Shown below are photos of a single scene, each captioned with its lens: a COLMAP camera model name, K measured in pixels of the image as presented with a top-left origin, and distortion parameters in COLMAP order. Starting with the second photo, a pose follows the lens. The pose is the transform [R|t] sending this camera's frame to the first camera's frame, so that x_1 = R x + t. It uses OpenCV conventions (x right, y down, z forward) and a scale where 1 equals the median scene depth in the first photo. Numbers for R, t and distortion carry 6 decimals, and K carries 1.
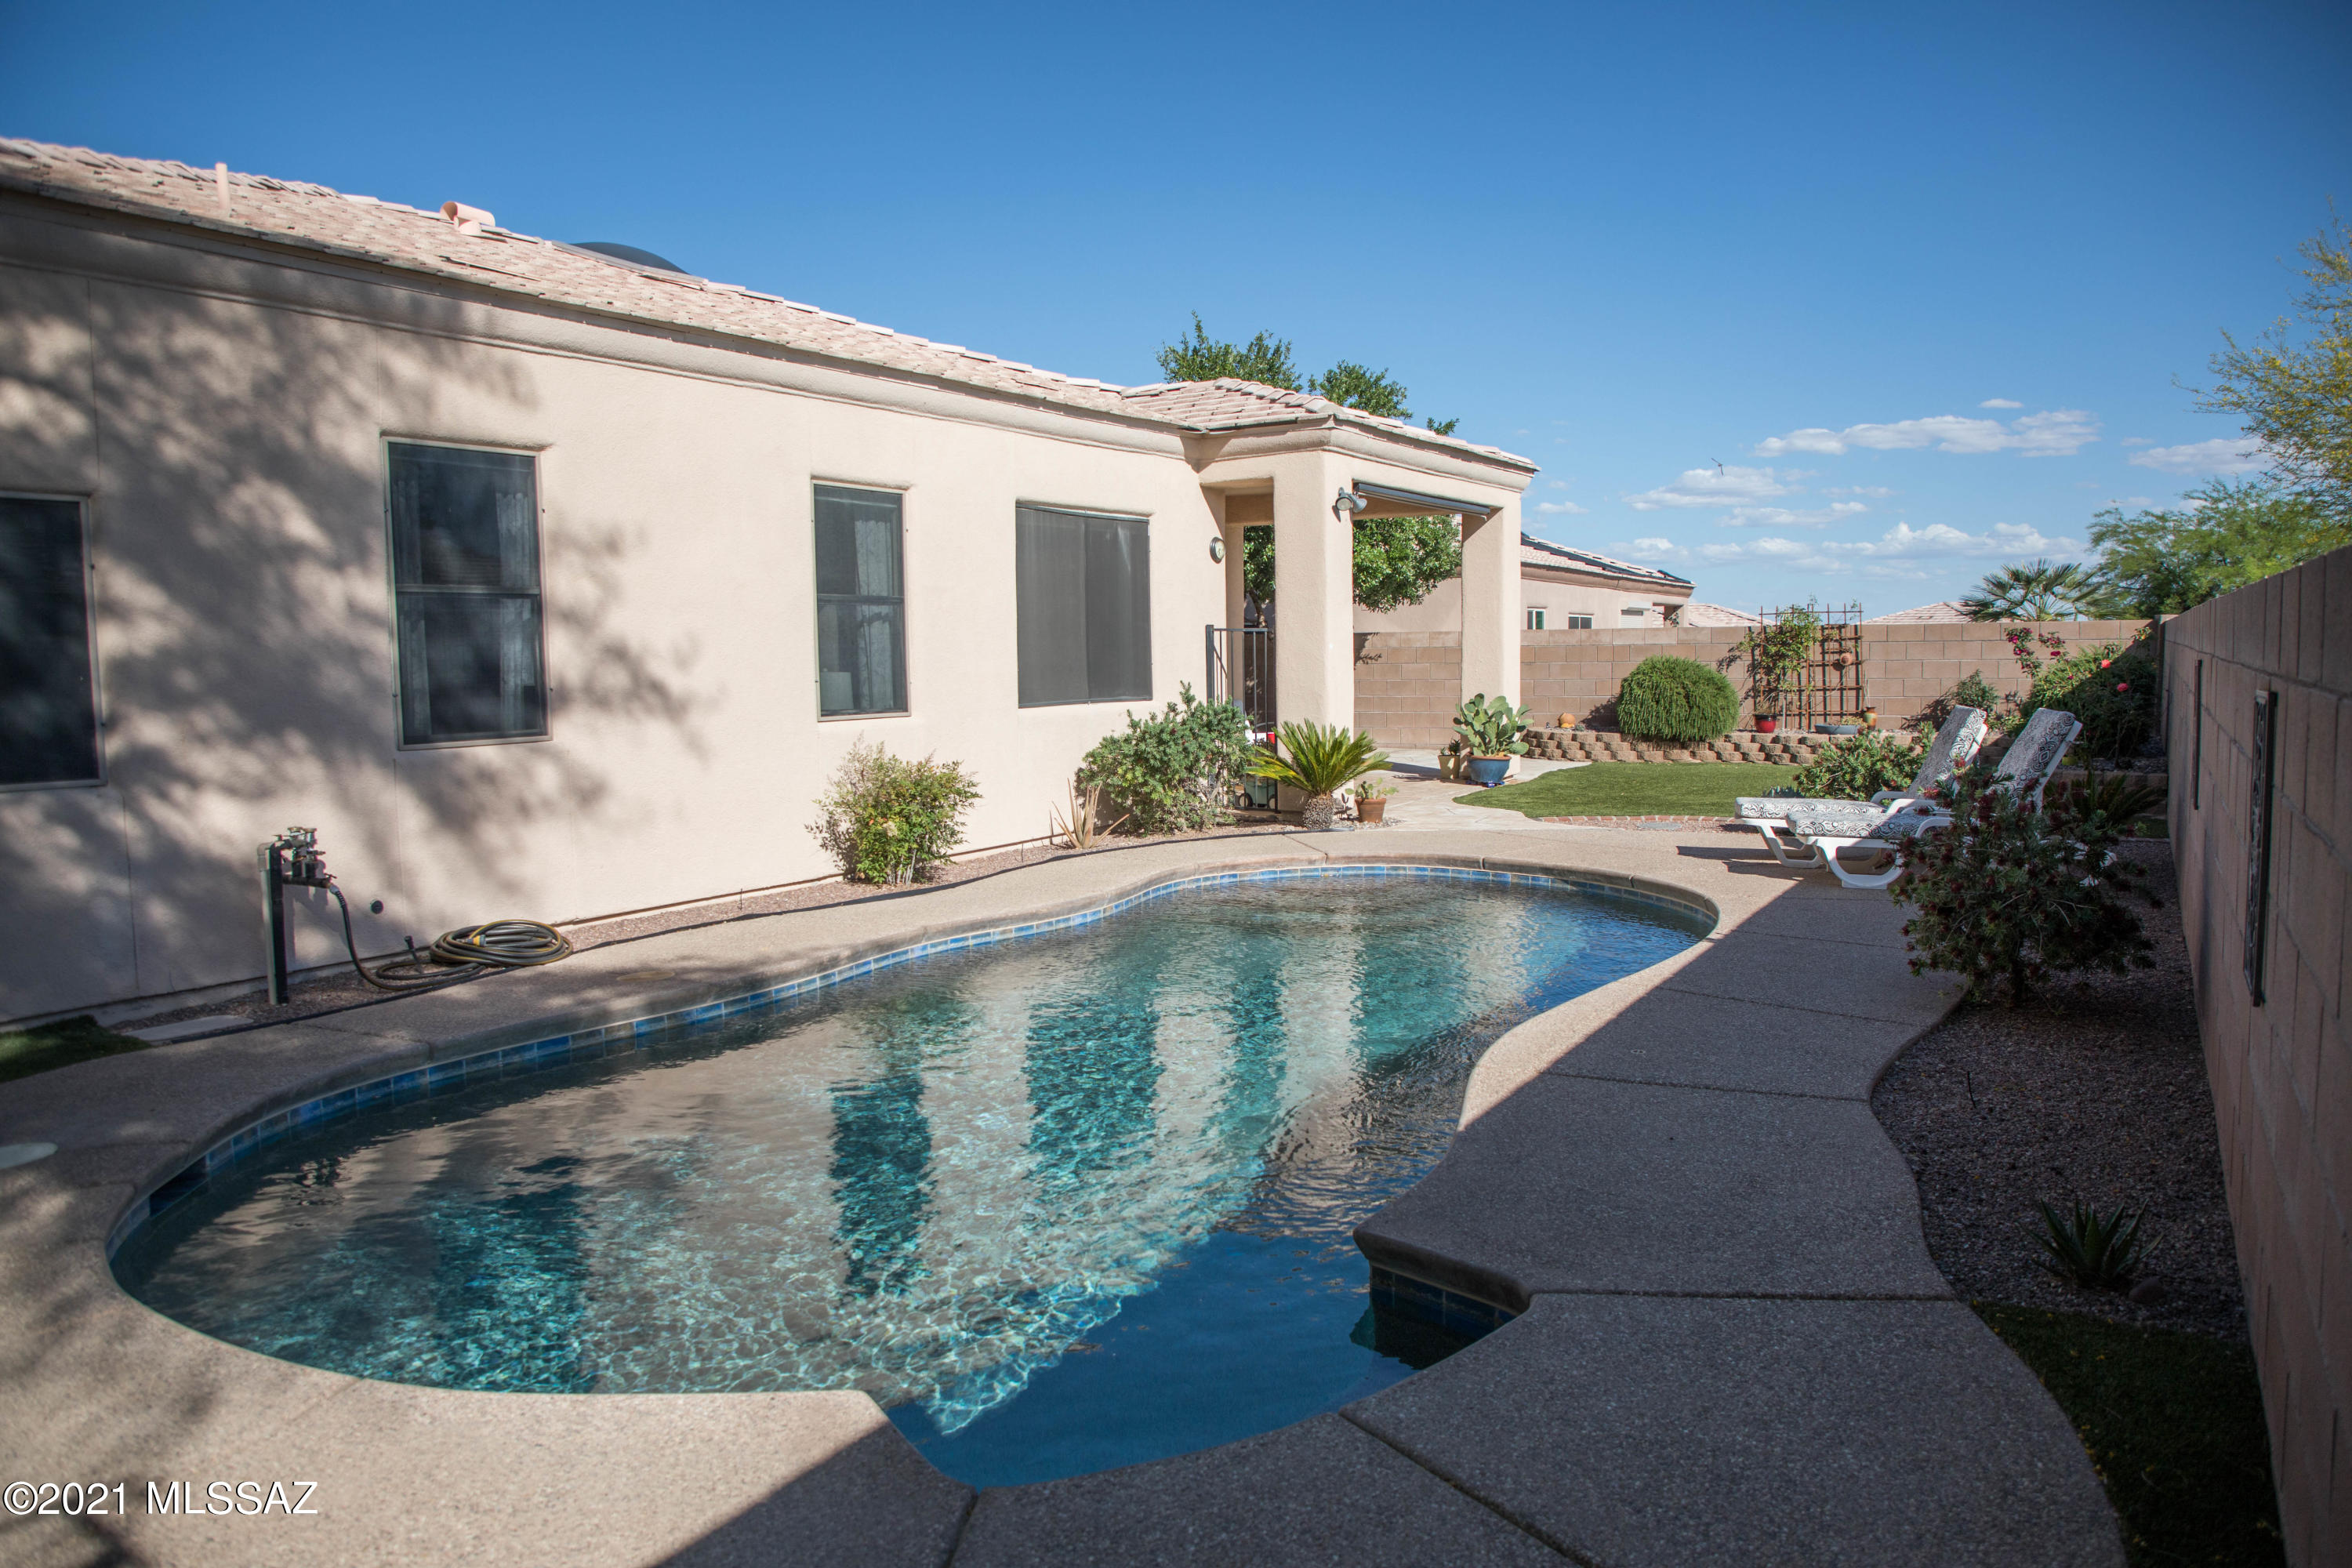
lens RADIAL K [[1589.8, 0, 1191.4], [0, 1589.8, 784.3], [0, 0, 1]] dist [-0.084365, 0.055667]
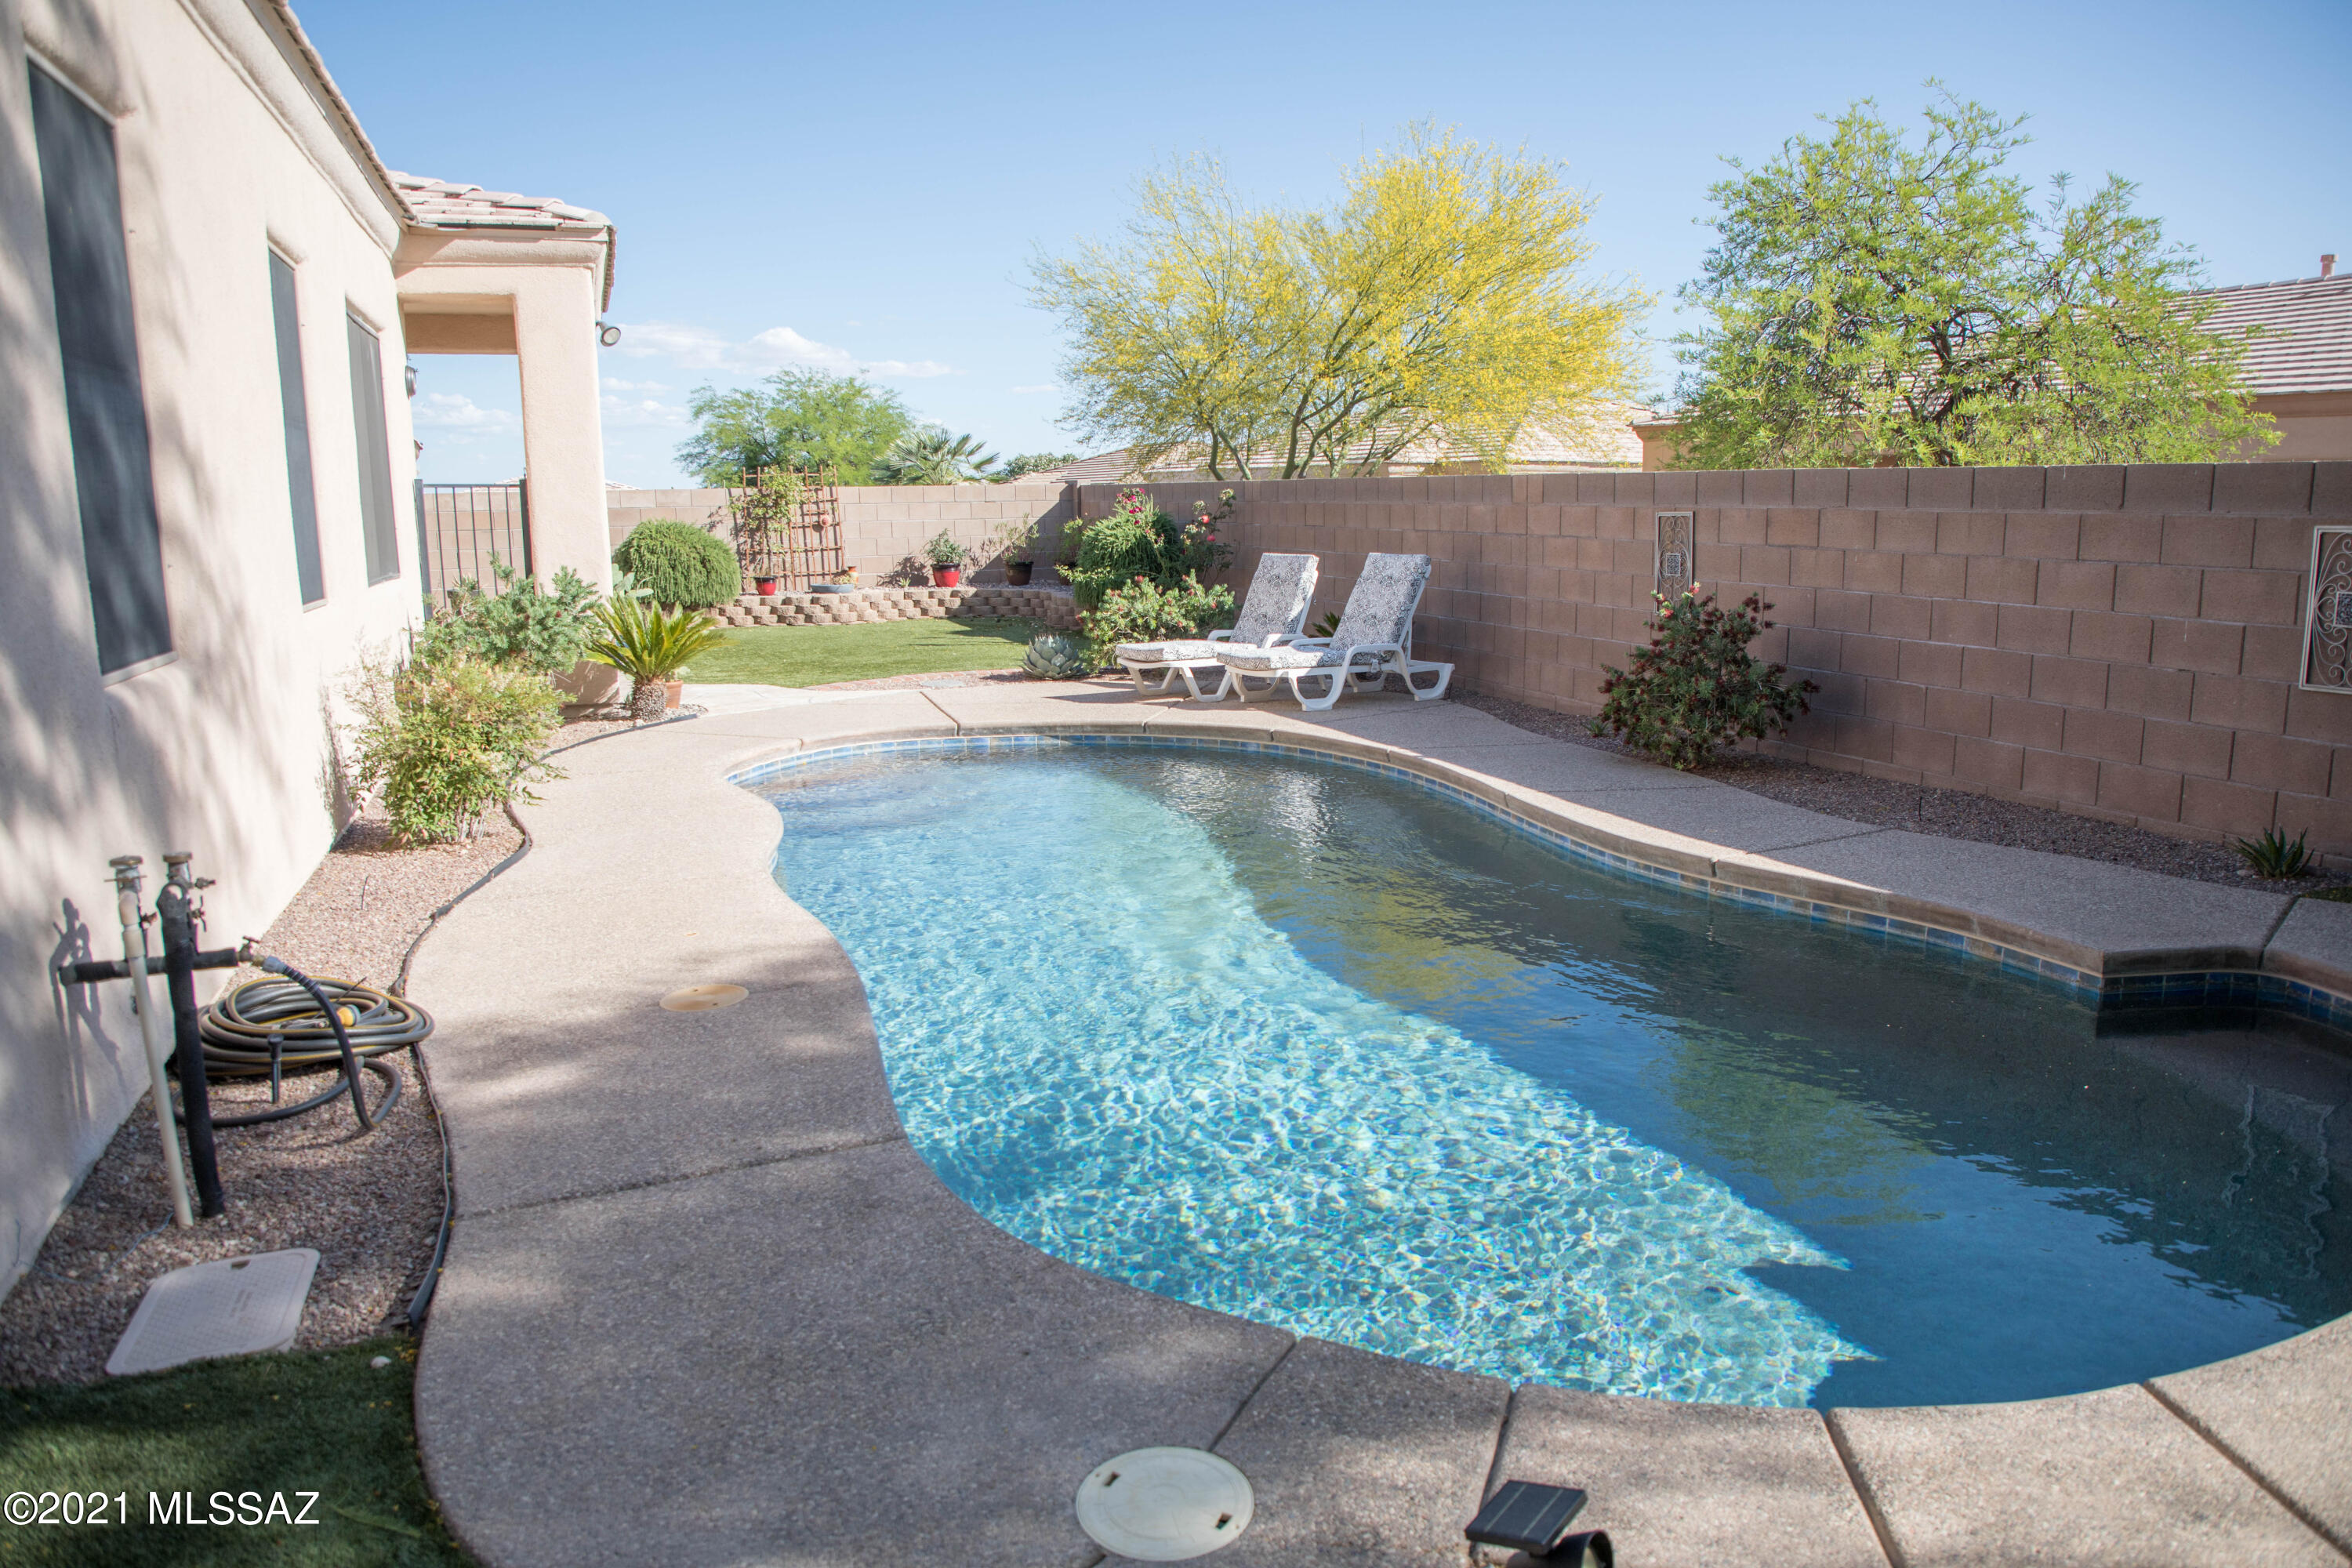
lens RADIAL K [[1589.8, 0, 1191.4], [0, 1589.8, 784.3], [0, 0, 1]] dist [-0.084365, 0.055667]
pose [[0.605543, -0.132894, 0.784638, -0.283578], [0.068838, 0.991010, 0.114721, -0.010507], [-0.792829, -0.015455, 0.609248, 0.173965]]
